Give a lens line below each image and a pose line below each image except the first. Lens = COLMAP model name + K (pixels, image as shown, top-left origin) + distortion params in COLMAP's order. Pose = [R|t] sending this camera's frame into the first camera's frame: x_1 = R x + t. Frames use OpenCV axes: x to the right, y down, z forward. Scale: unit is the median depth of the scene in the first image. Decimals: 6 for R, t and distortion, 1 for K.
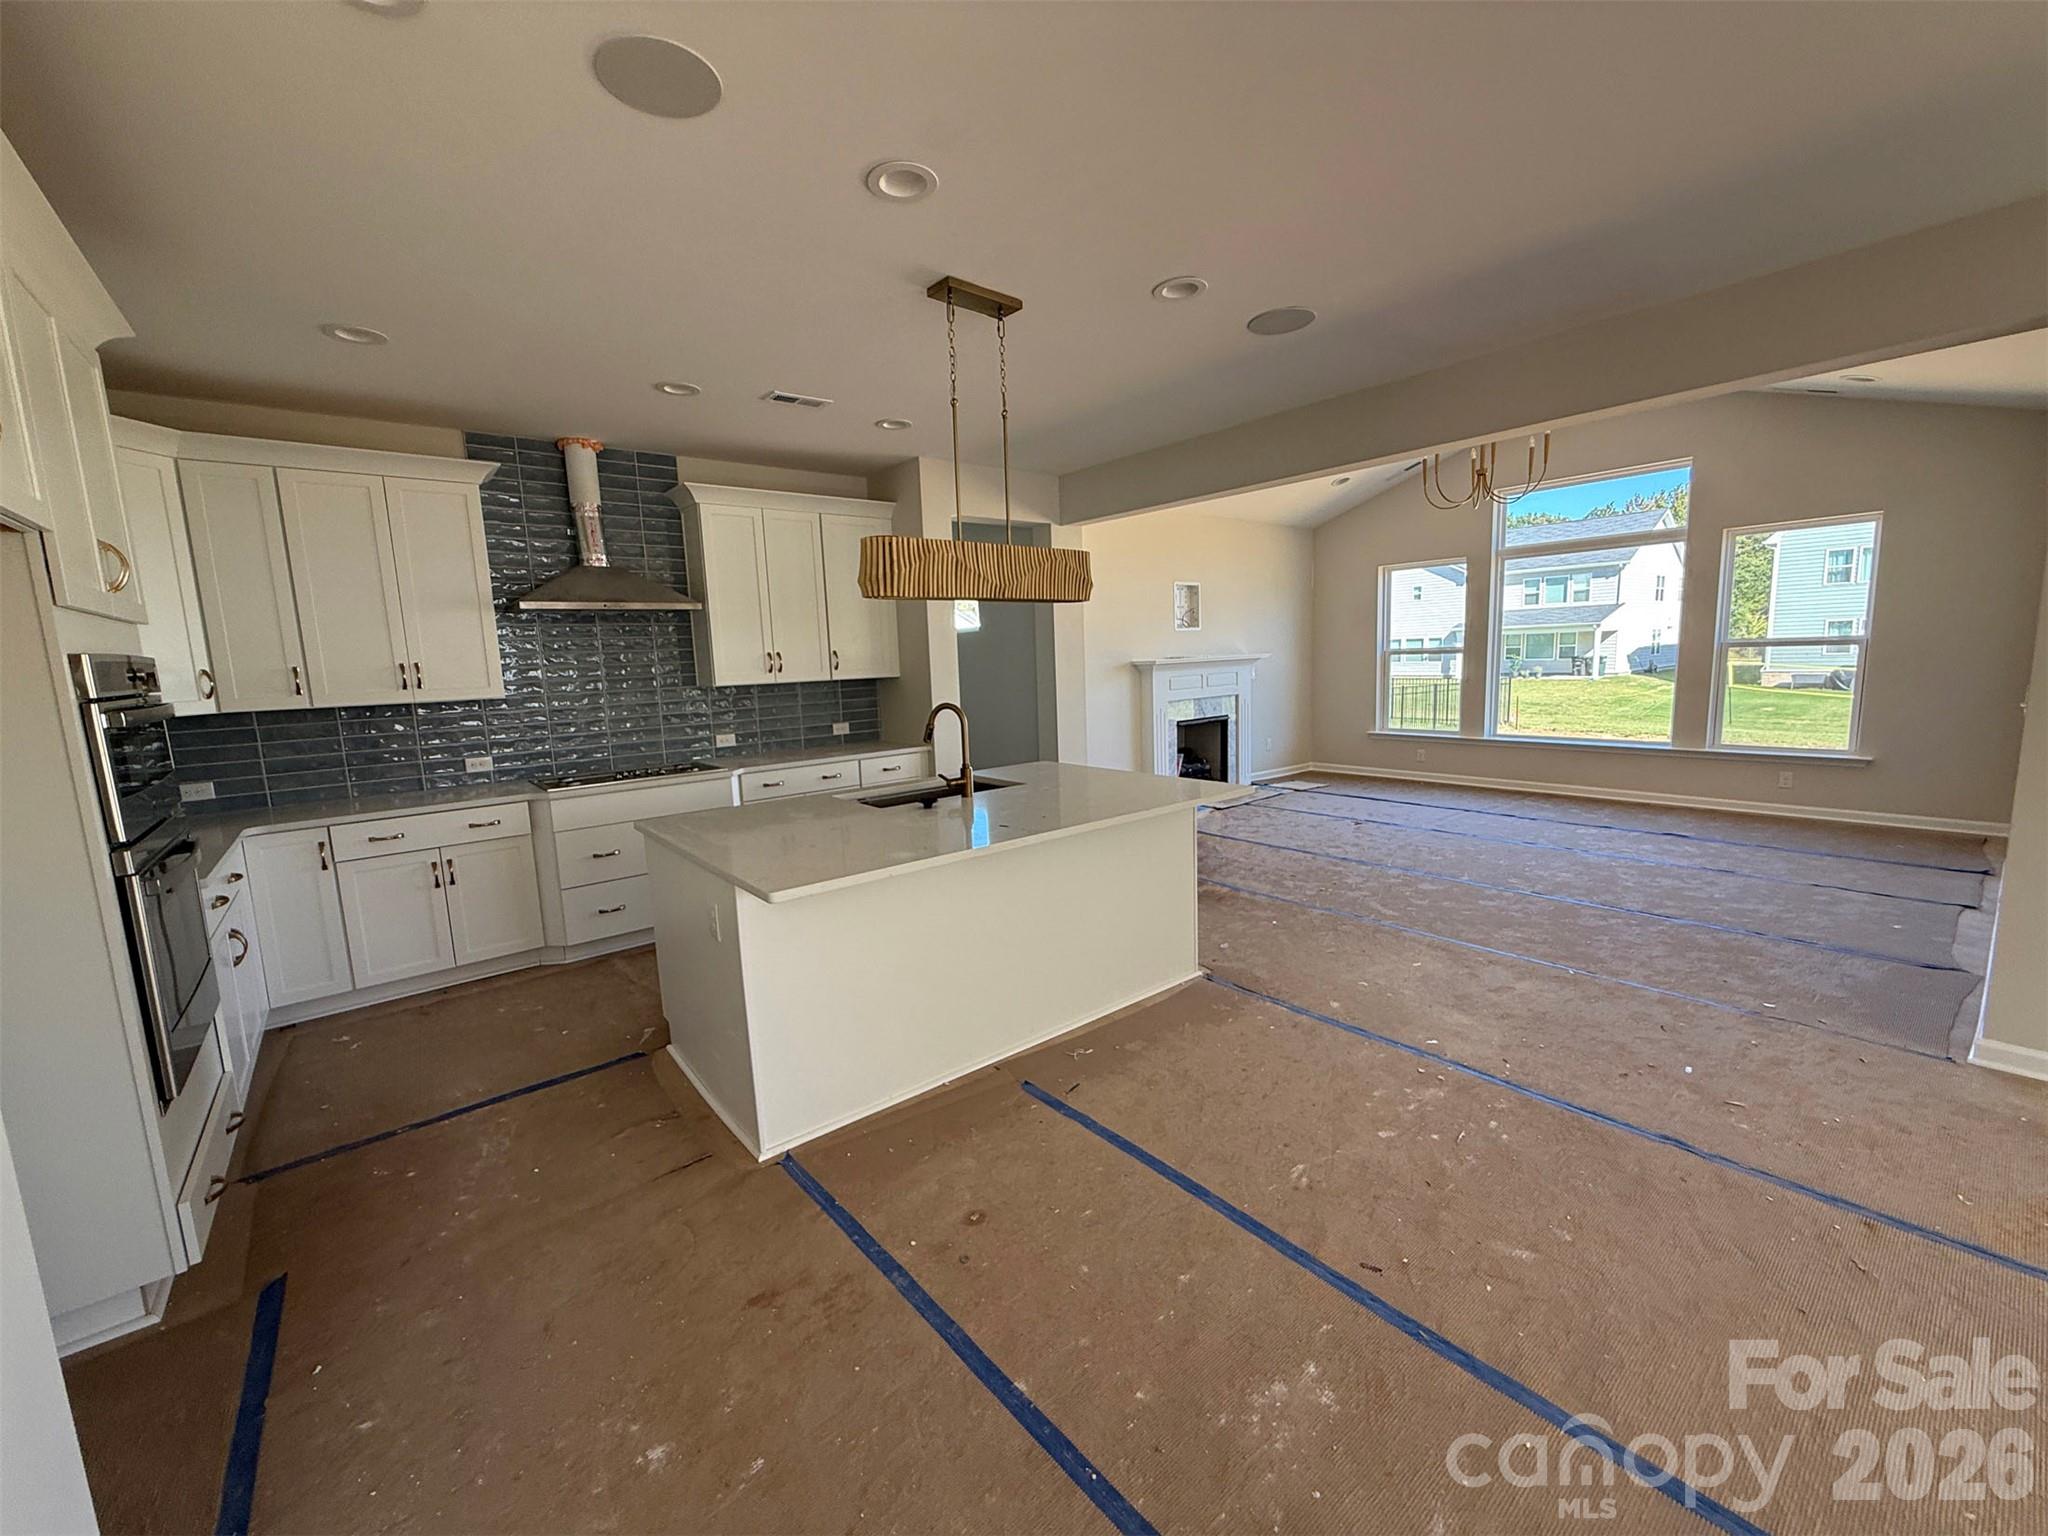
lens RADIAL K [[814.8, 0, 1024.0], [0, 814.8, 768.0], [0, 0, 1]] dist [-0.000686, -0.000030]
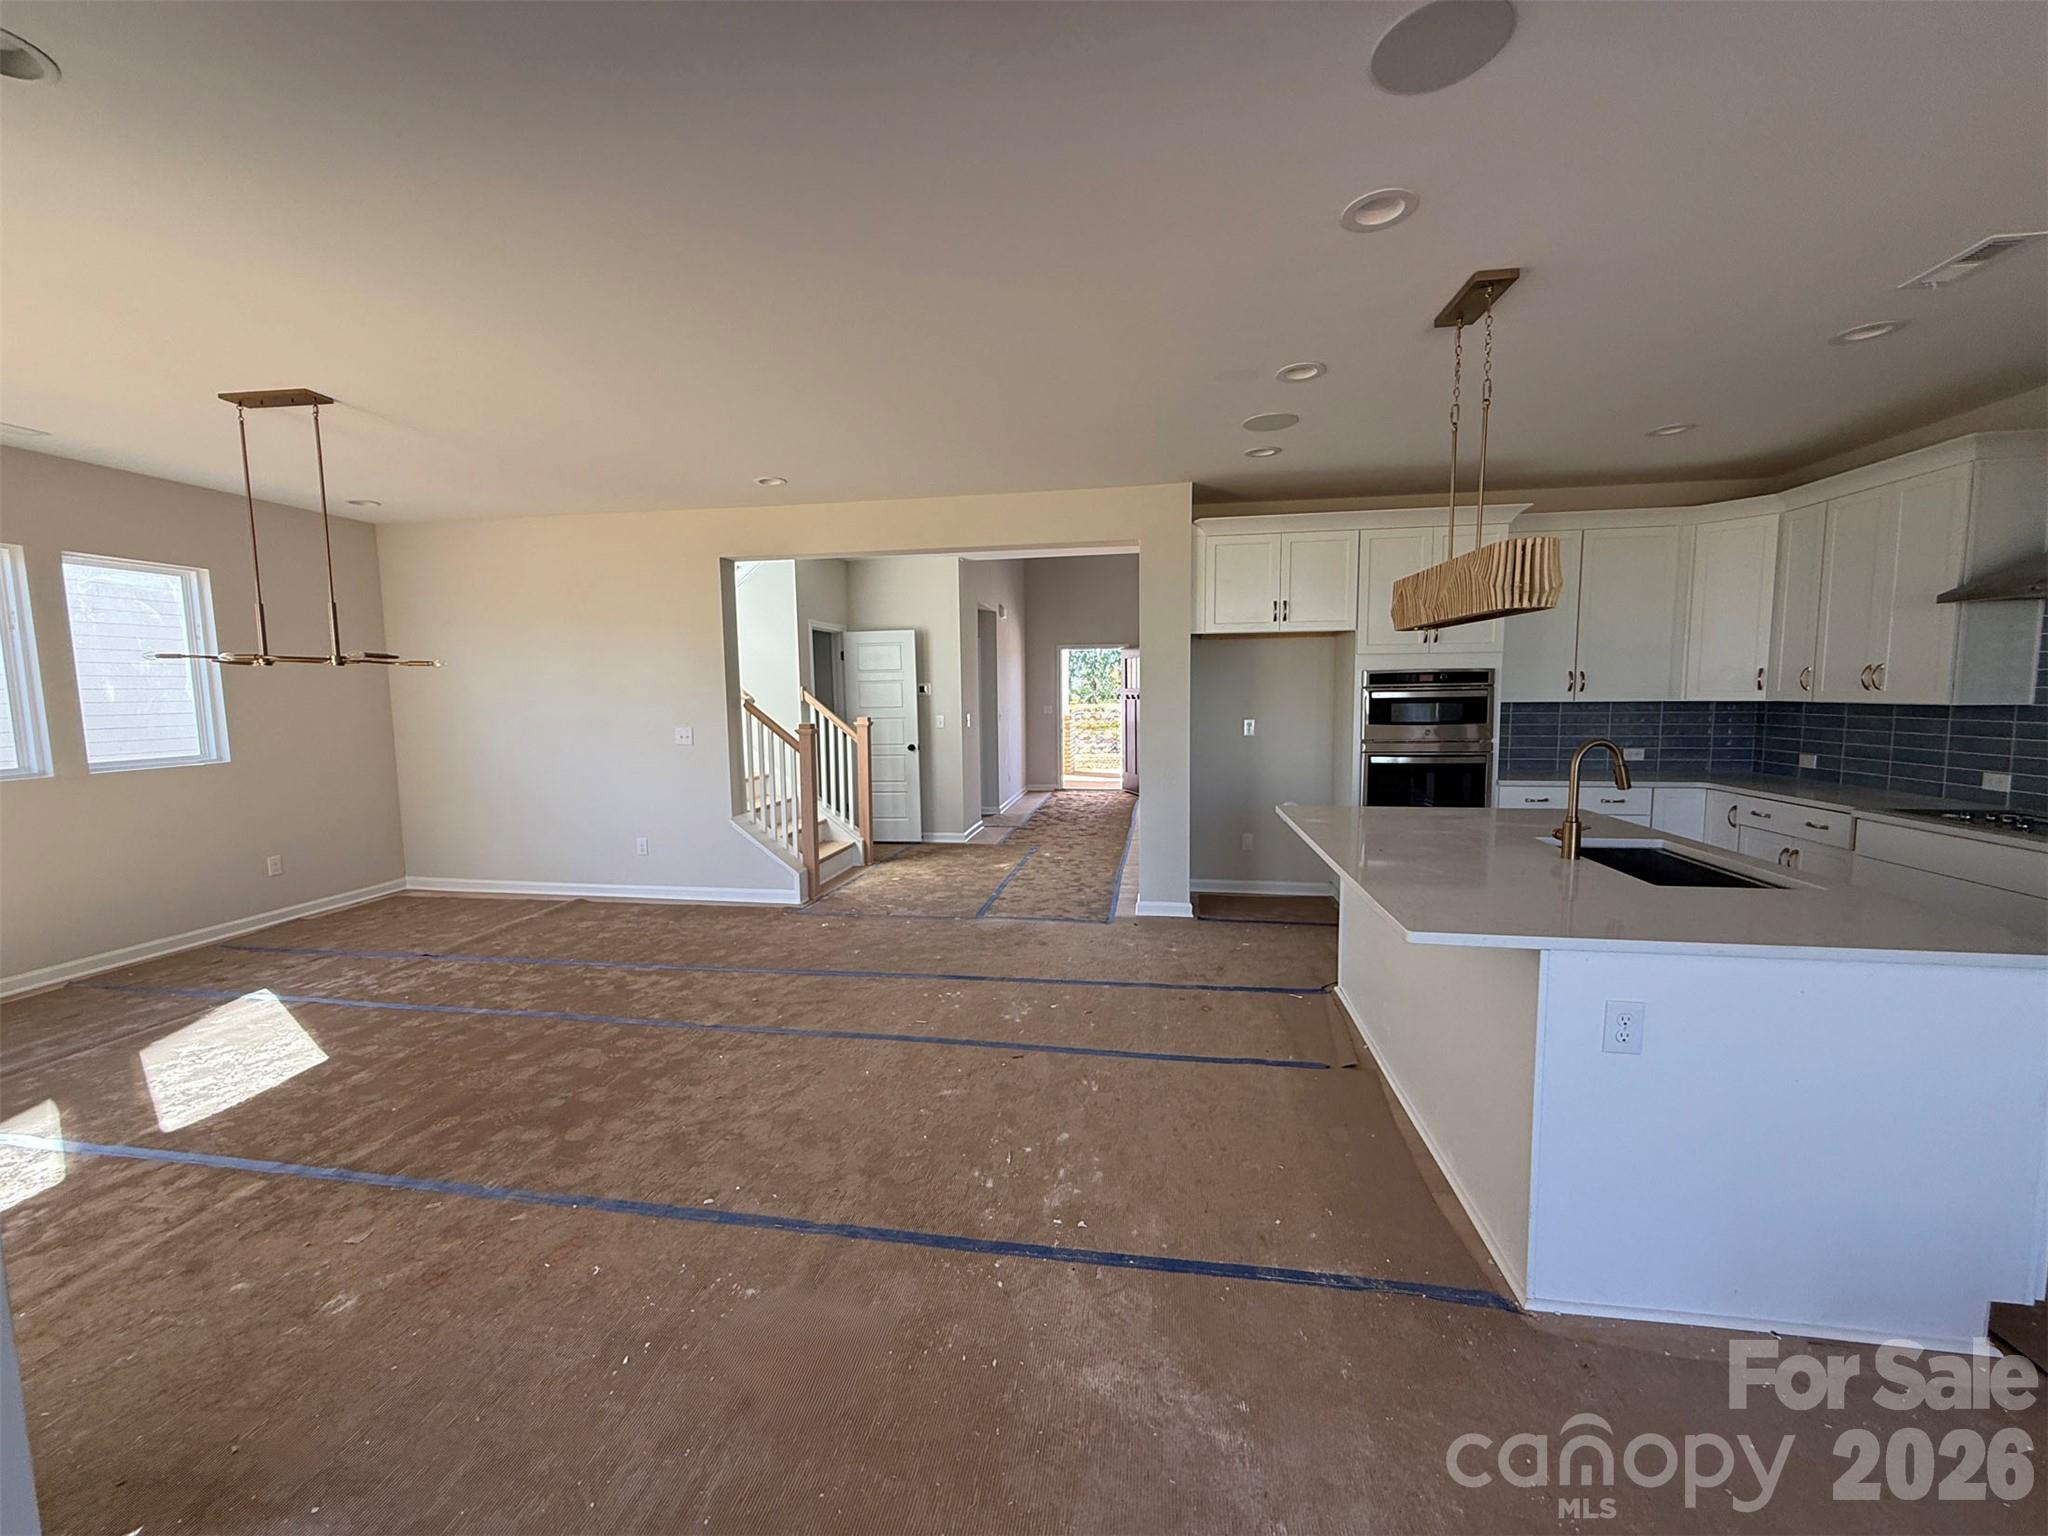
lens RADIAL K [[814.8, 0, 1024.0], [0, 814.8, 768.0], [0, 0, 1]] dist [-0.000686, -0.000030]
pose [[-0.746487, 0.110279, -0.656198, 0.885309], [-0.052351, 0.973380, 0.223137, -0.211712], [0.663337, 0.200921, -0.720843, 1.276061]]
